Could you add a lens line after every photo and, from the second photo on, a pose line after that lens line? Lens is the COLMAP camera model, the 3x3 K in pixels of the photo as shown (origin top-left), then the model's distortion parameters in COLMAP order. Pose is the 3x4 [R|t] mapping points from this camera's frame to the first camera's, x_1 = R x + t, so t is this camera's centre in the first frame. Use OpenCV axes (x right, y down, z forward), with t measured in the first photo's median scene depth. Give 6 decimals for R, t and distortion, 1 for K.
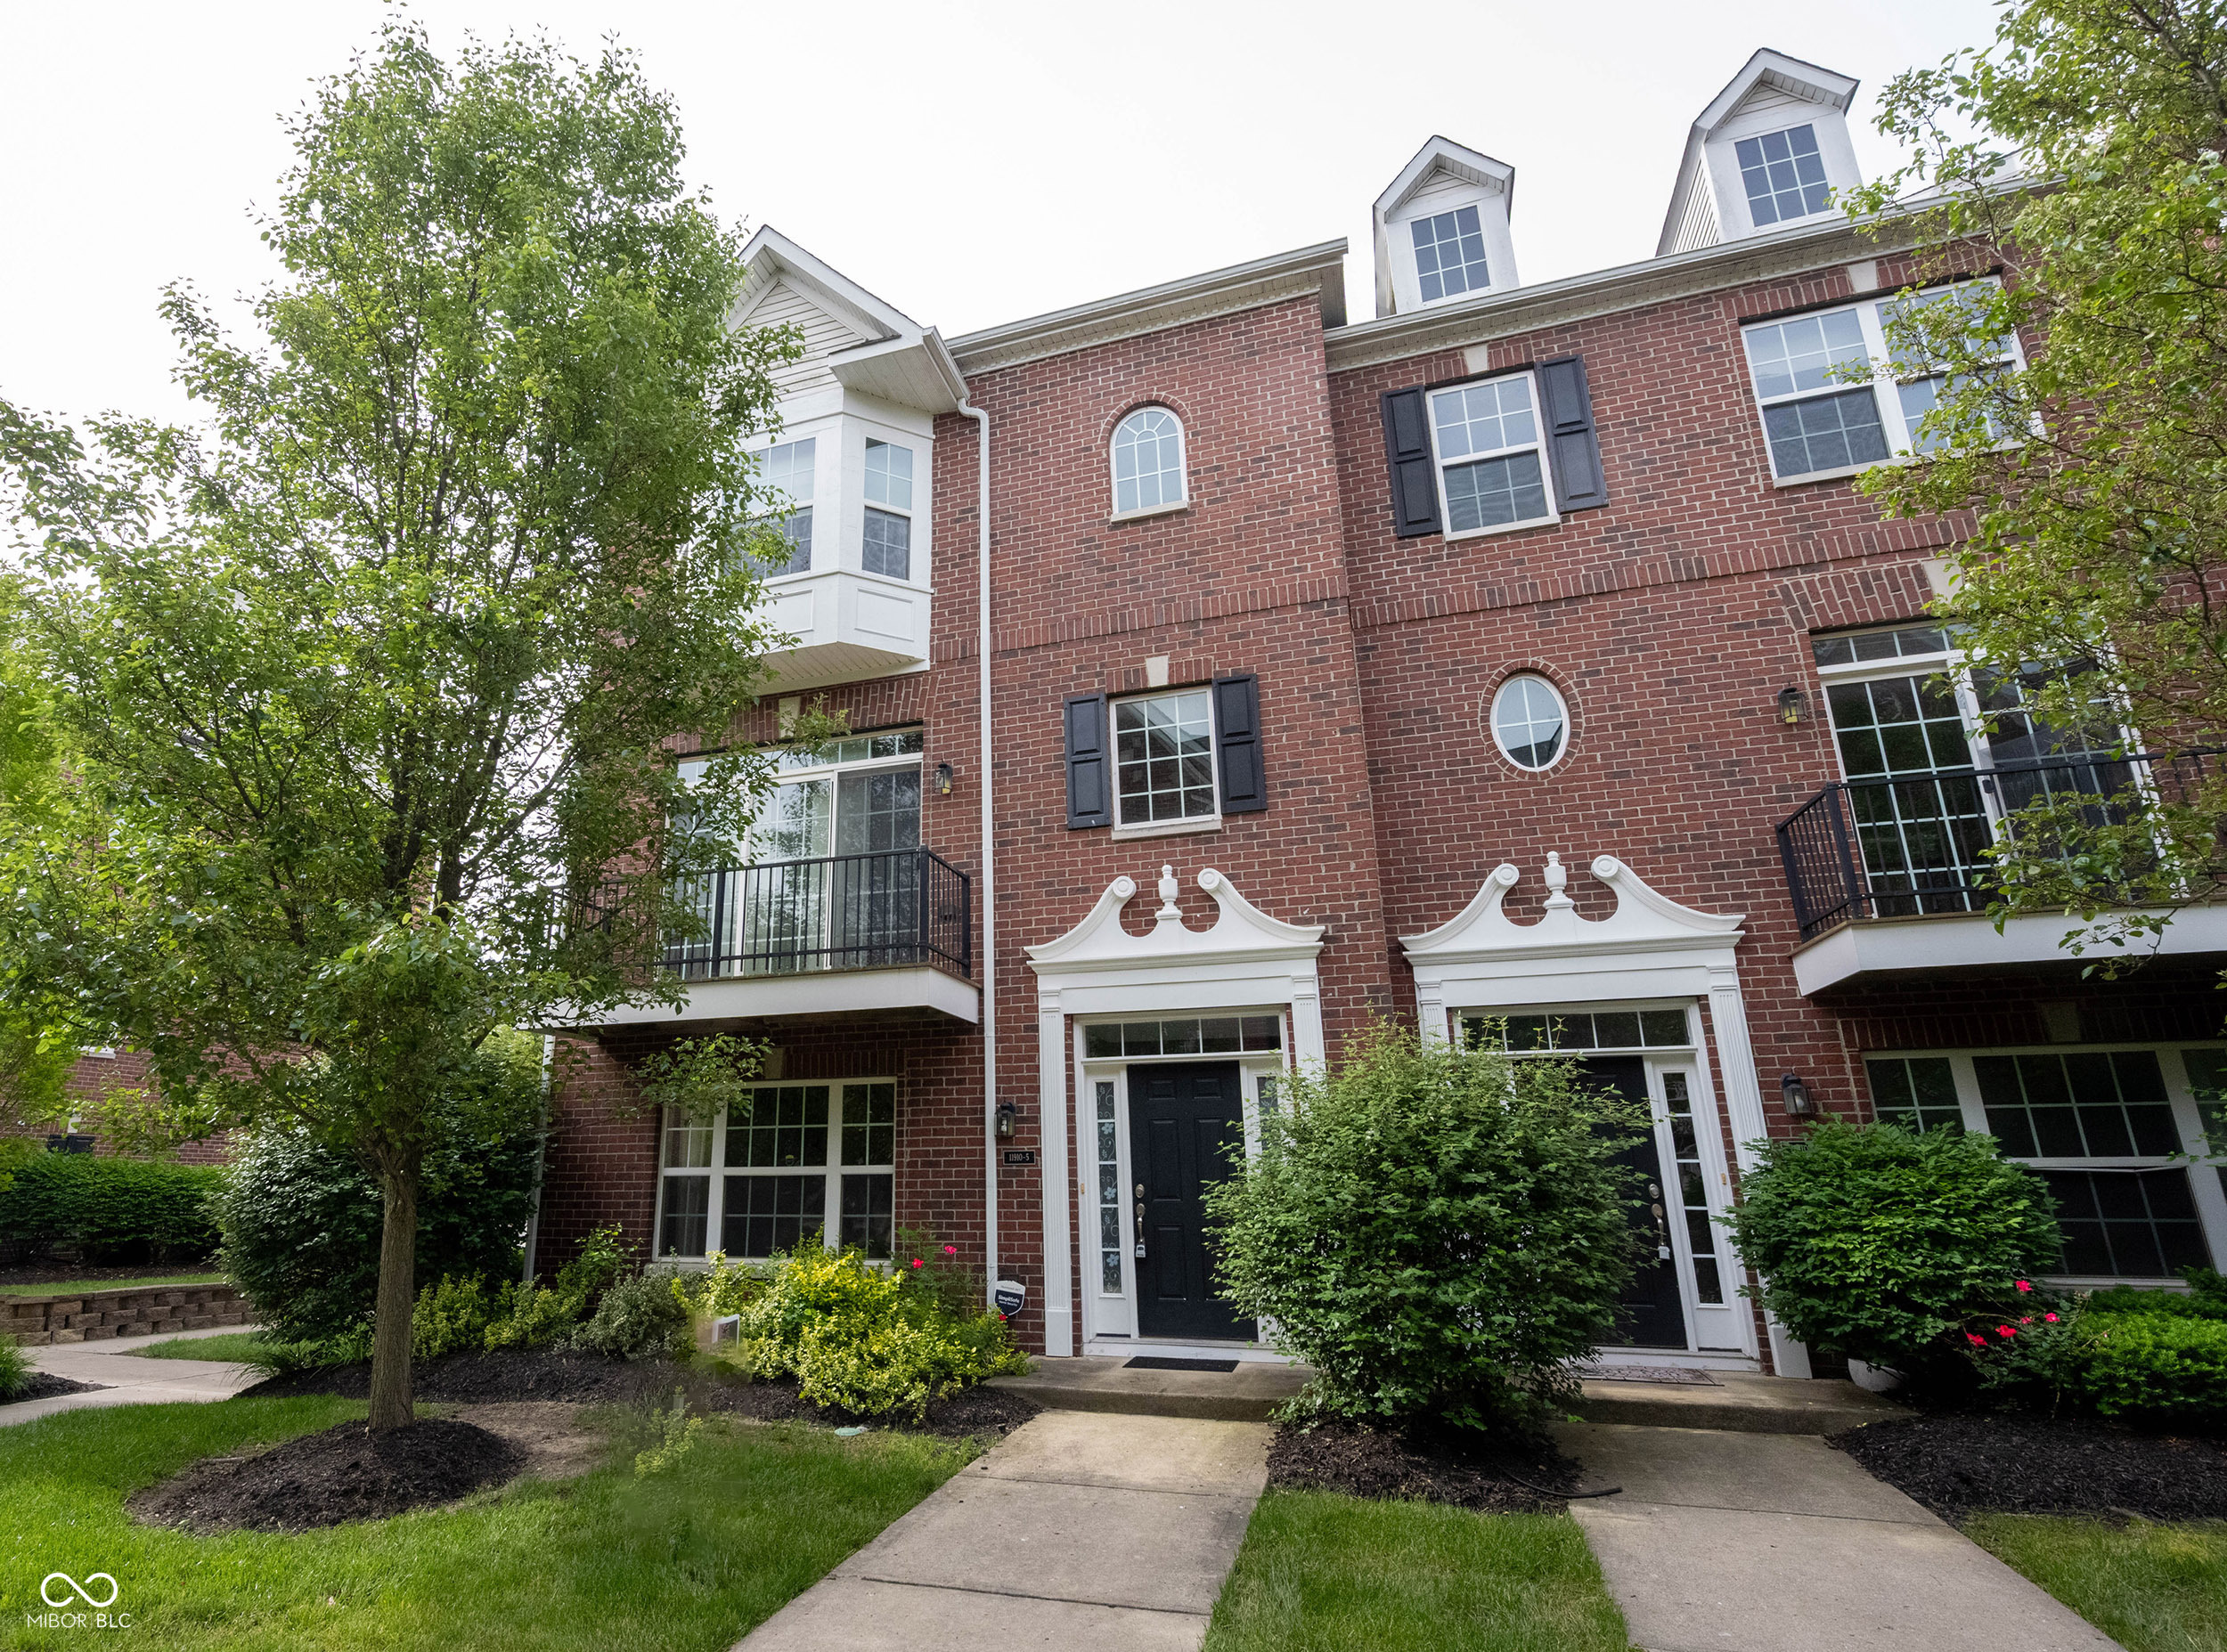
lens RADIAL K [[1166.9, 0, 976.4], [0, 1166.9, 832.0], [0, 0, 1]] dist [-0.002162, 0.001280]
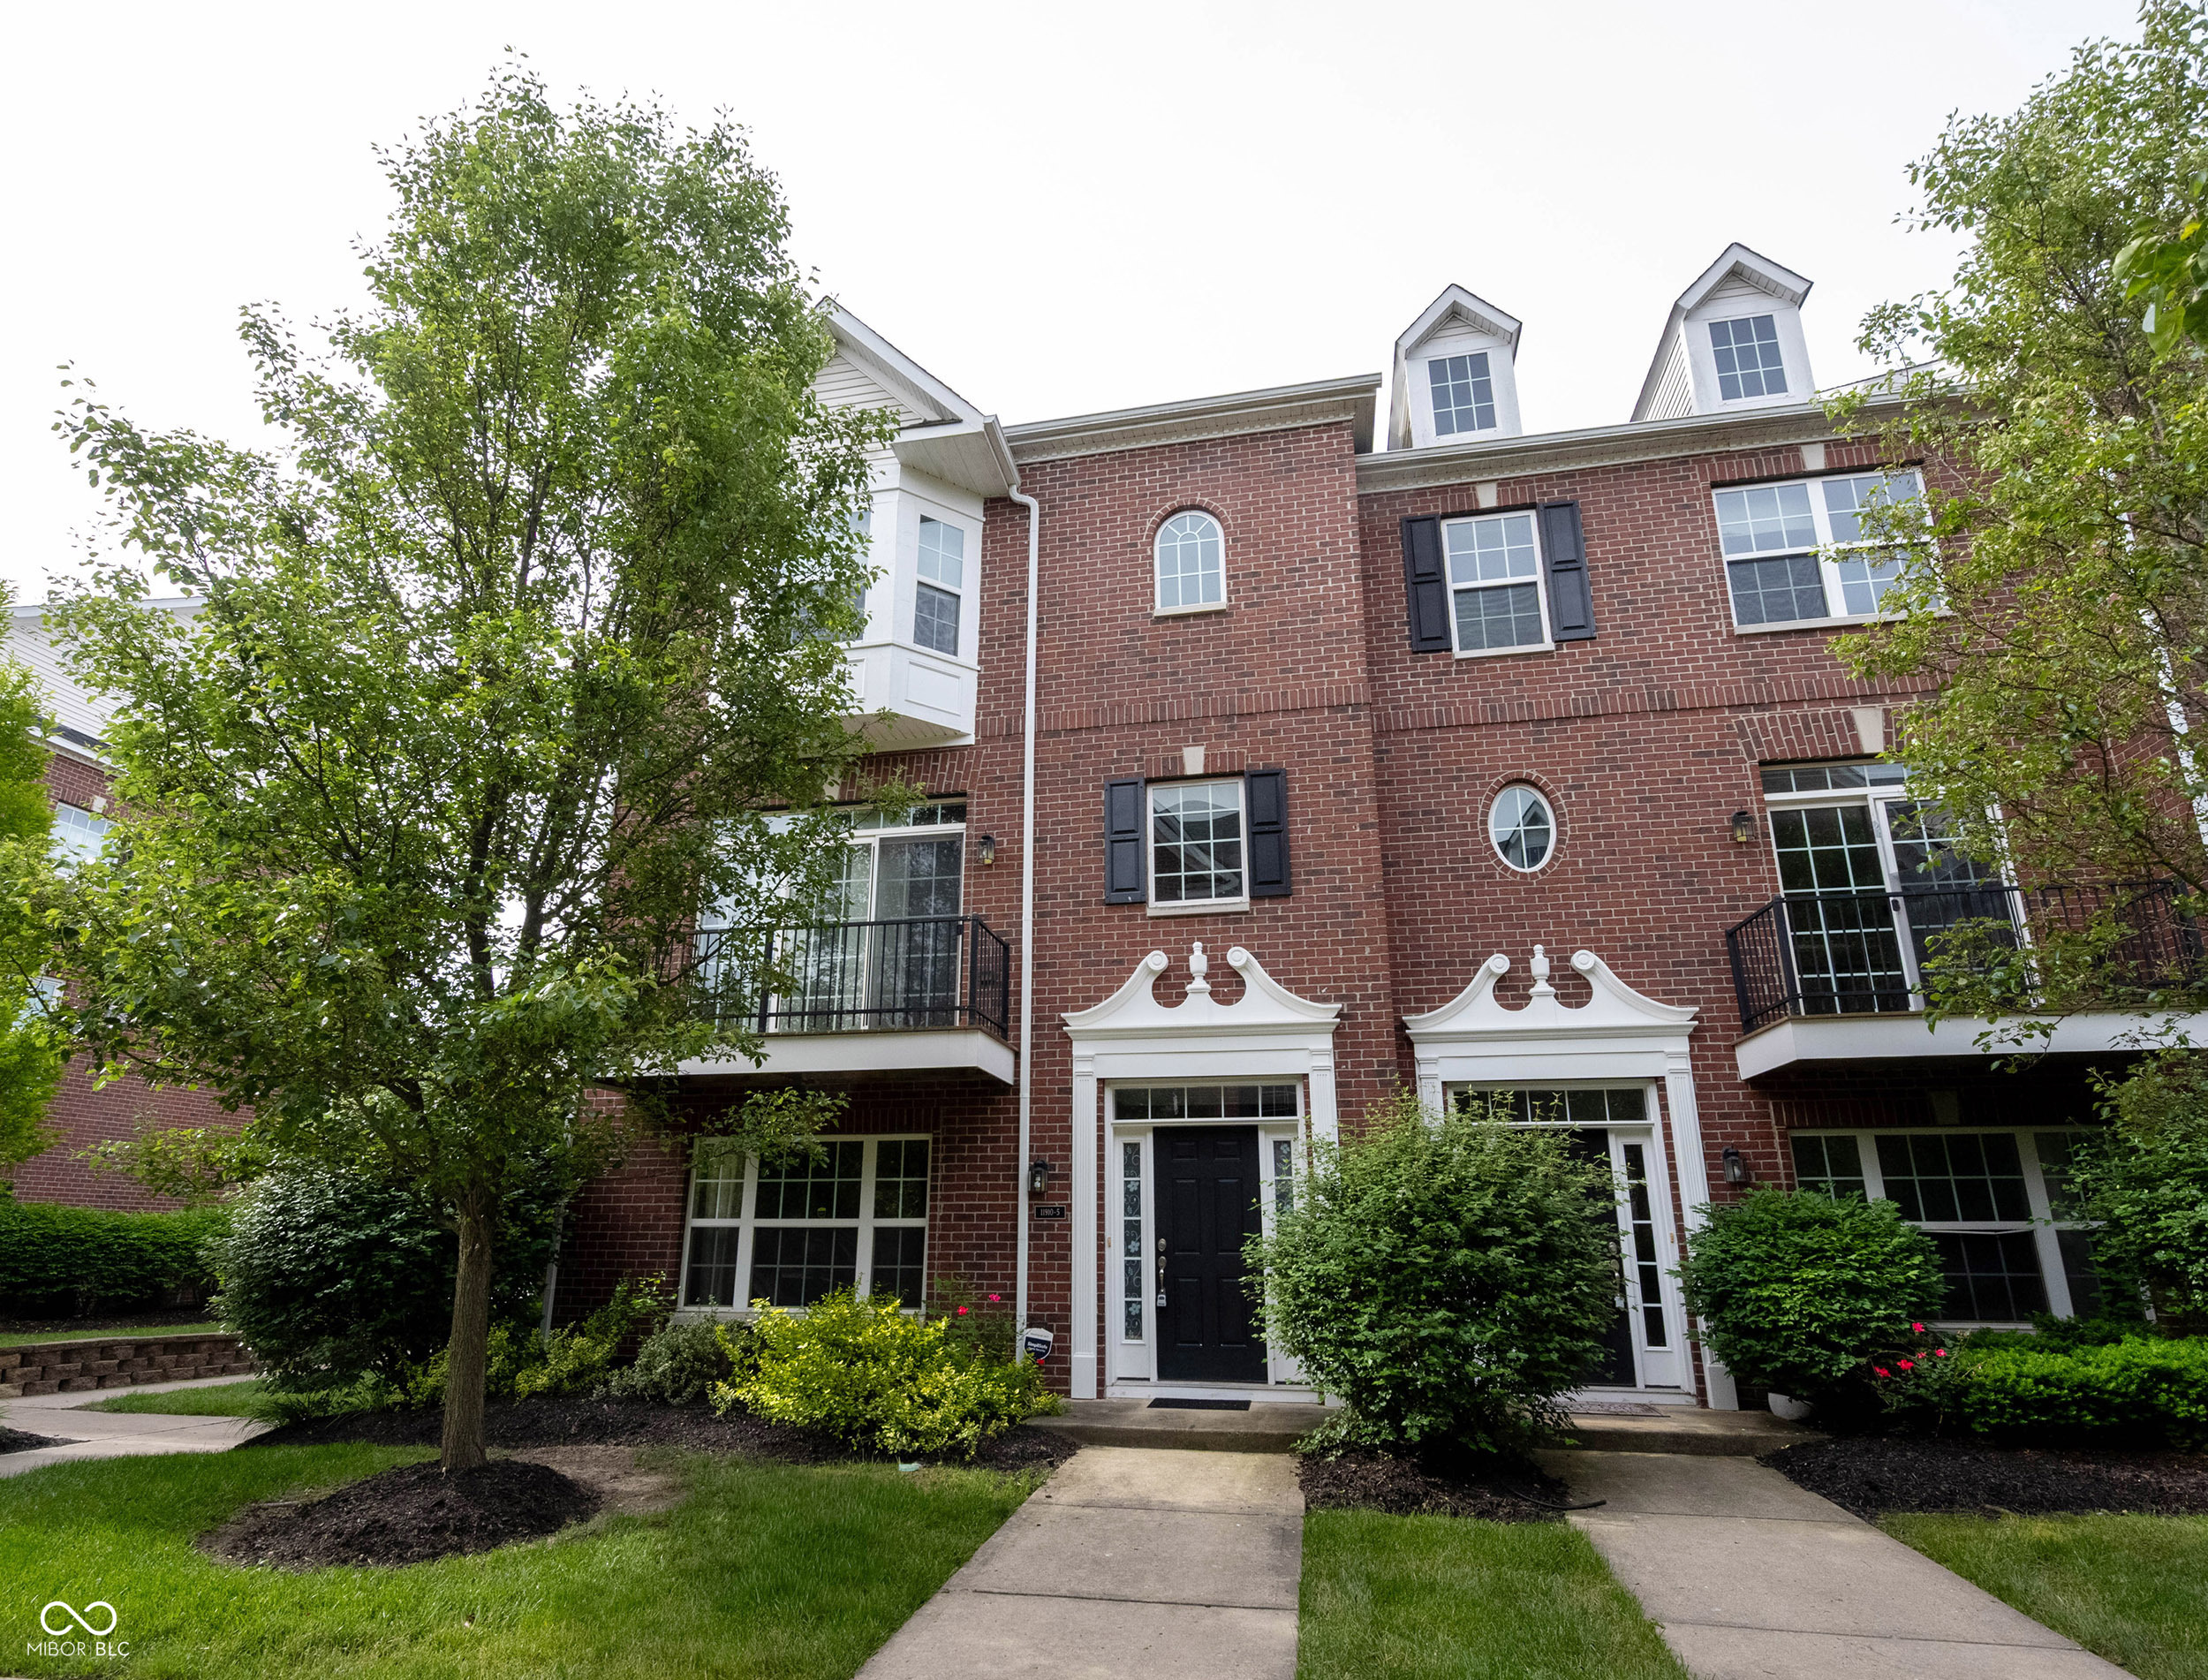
lens RADIAL K [[1149.7, 0, 1081.0], [0, 1149.7, 903.8], [0, 0, 1]] dist [-0.002063, -0.000906]
pose [[0.990628, 0.046726, 0.128345, -0.082842], [-0.047304, 0.998879, 0.001455, -0.003231], [-0.128134, -0.007513, 0.991728, -0.035373]]
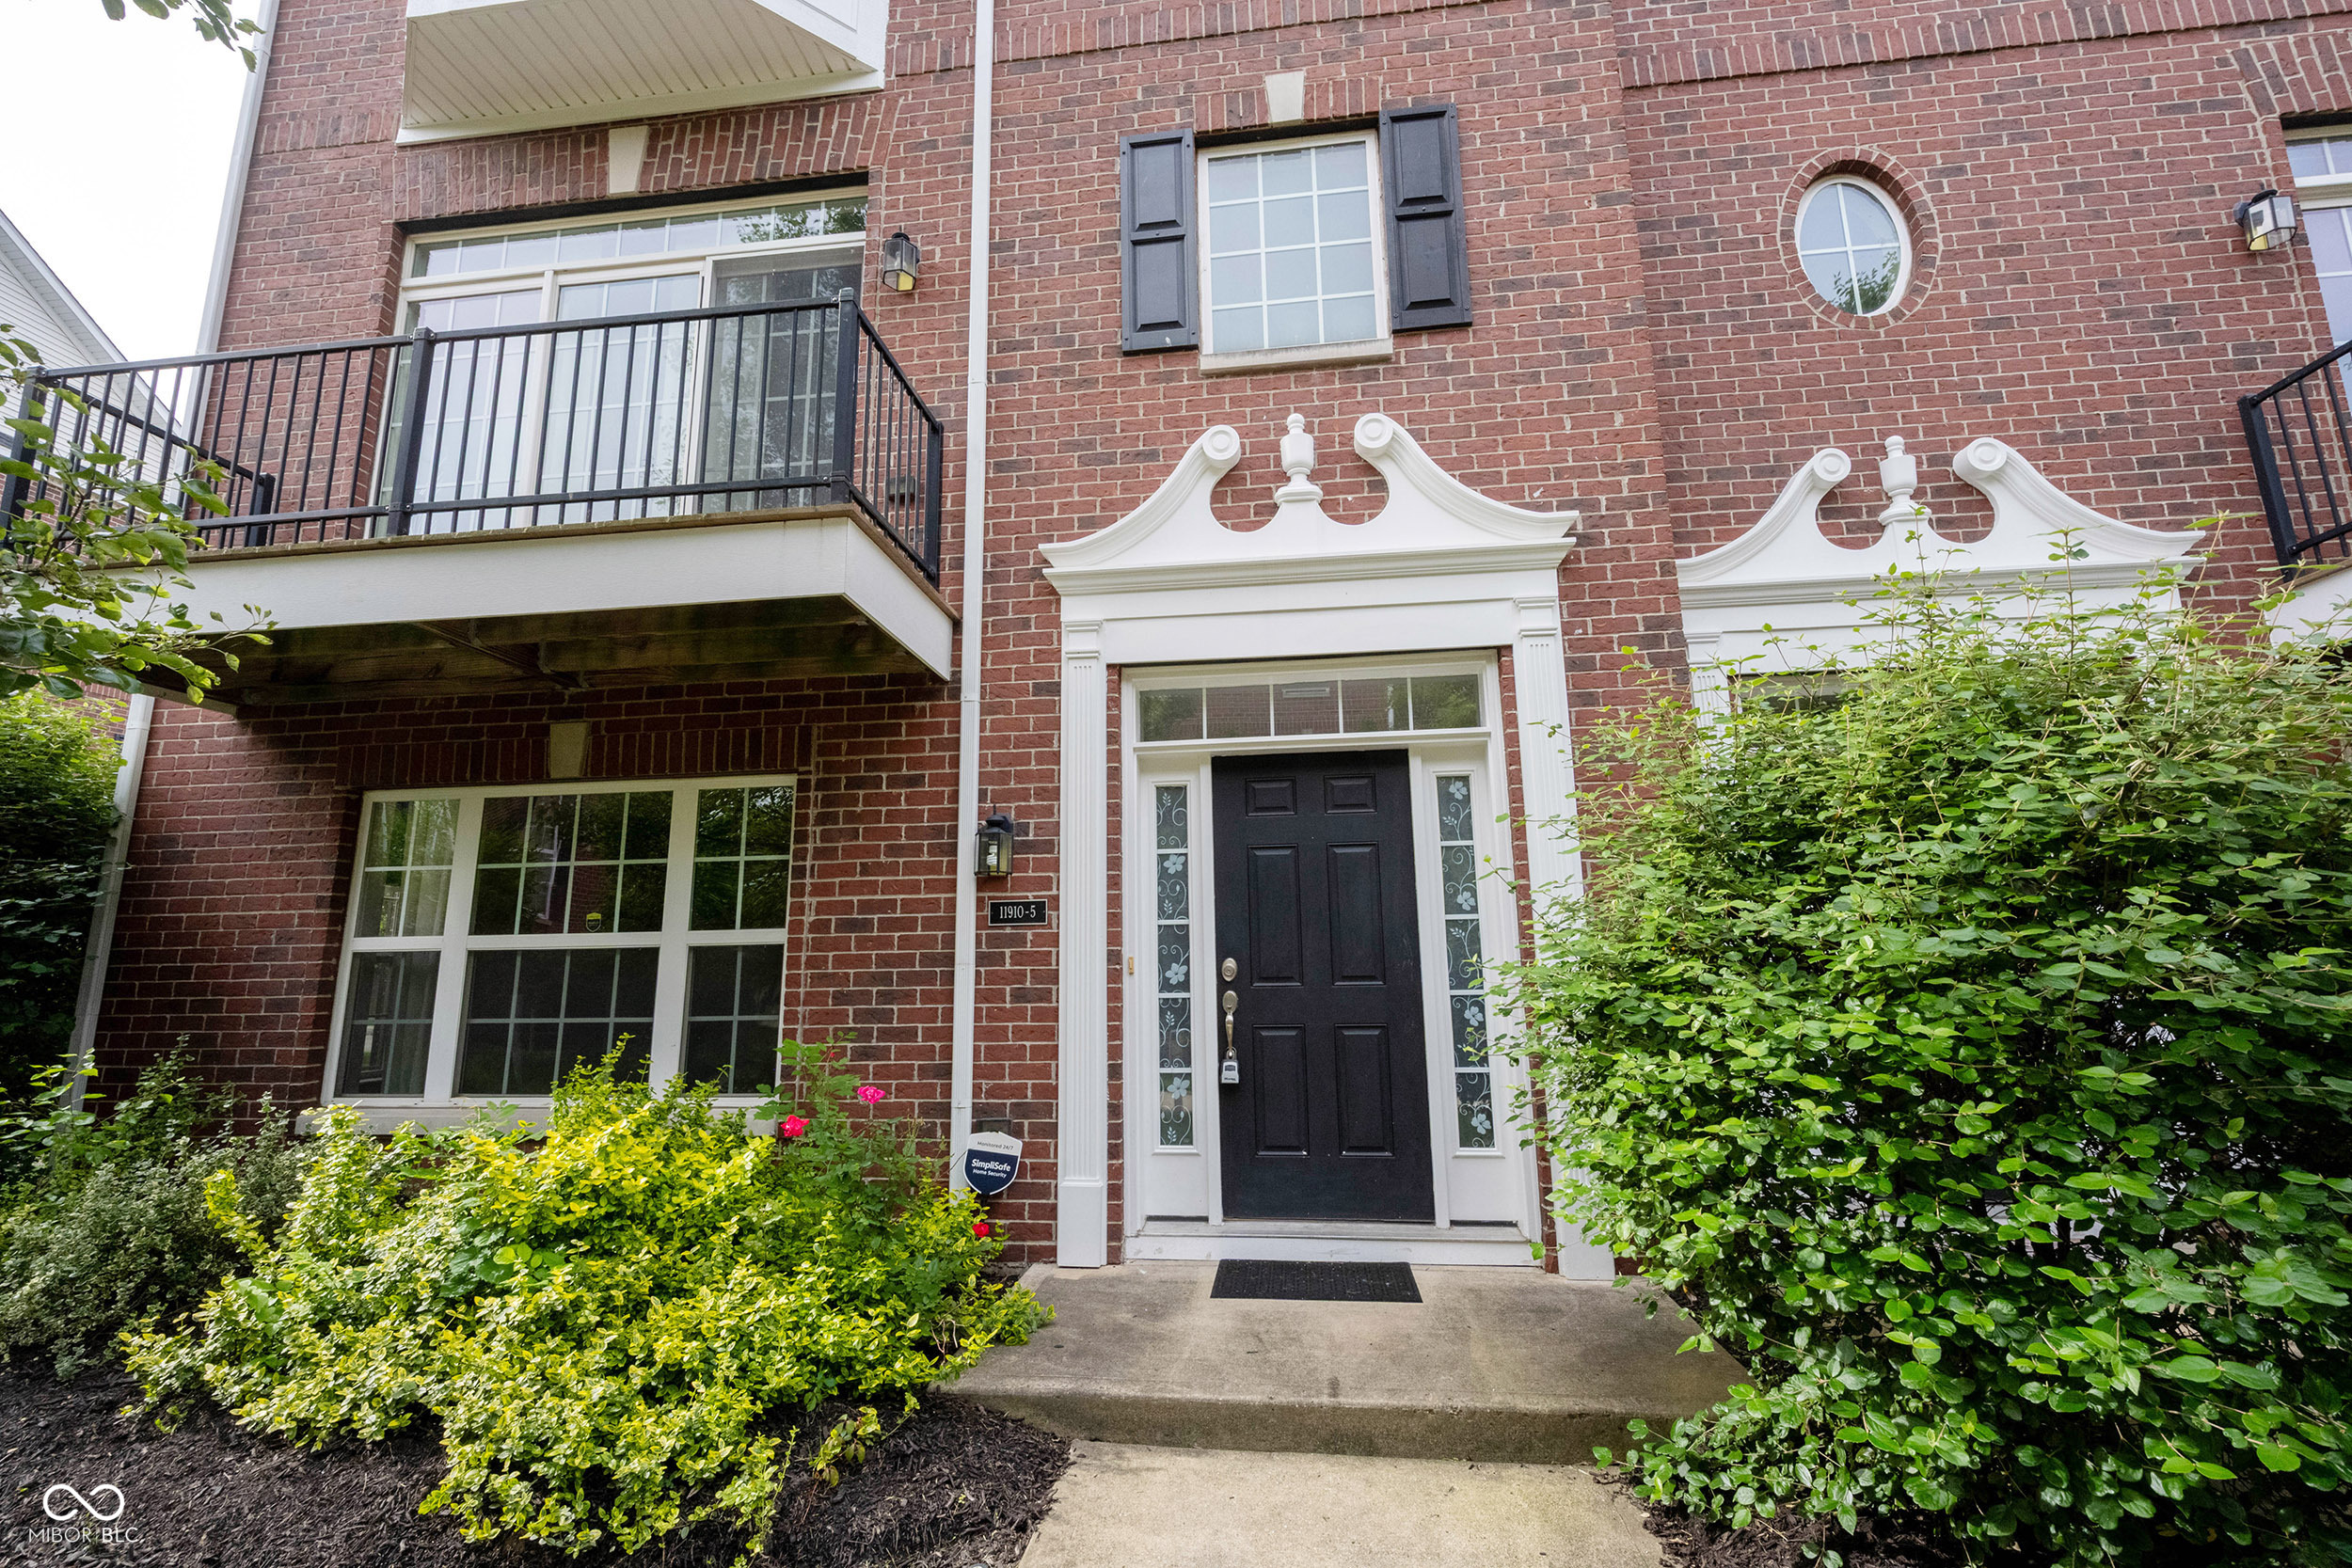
lens RADIAL K [[1013.4, 0, 1170.2], [0, 1013.4, 777.7], [0, 0, 1]] dist [0.001277, -0.000113]
pose [[0.977679, 0.031483, 0.207730, 0.005524], [-0.052138, 0.994138, 0.094716, 0.166734], [-0.203530, -0.103432, 0.973590, 0.525199]]
